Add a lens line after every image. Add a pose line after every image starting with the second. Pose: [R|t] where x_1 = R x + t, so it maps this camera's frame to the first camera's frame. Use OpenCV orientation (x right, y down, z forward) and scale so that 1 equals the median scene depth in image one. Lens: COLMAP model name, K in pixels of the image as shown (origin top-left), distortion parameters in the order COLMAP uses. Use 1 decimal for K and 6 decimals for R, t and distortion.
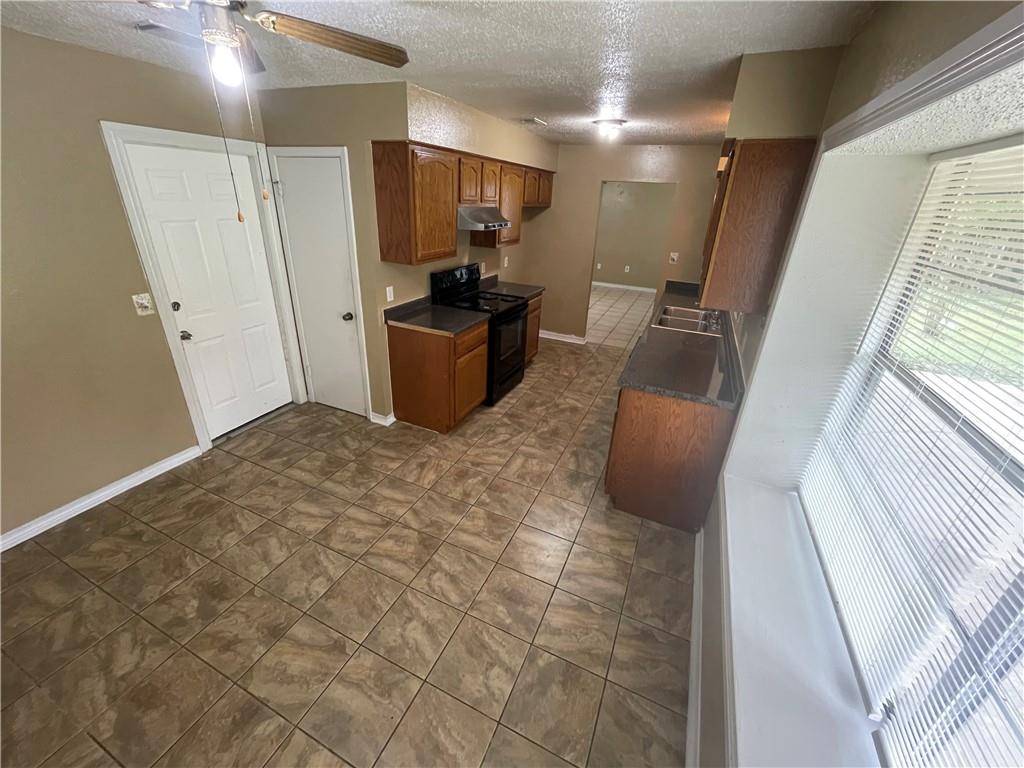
lens RADIAL K [[414.5, 0, 506.7], [0, 414.5, 377.9], [0, 0, 1]] dist [-0.001651, 0.001038]
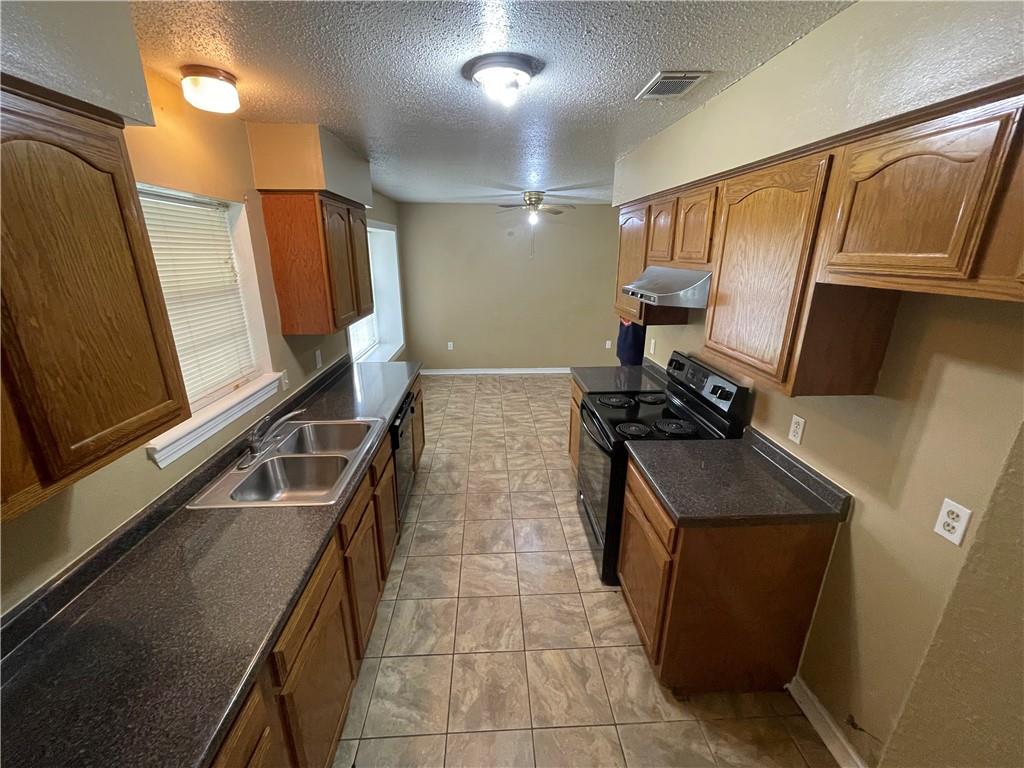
lens RADIAL K [[414.5, 0, 510.2], [0, 414.5, 379.8], [0, 0, 1]] dist [-0.001651, 0.001038]
pose [[-0.885416, 0.089659, -0.456070, 0.582256], [-0.229097, 0.769564, 0.596058, -0.780620], [0.404417, 0.632243, -0.660844, 1.853447]]
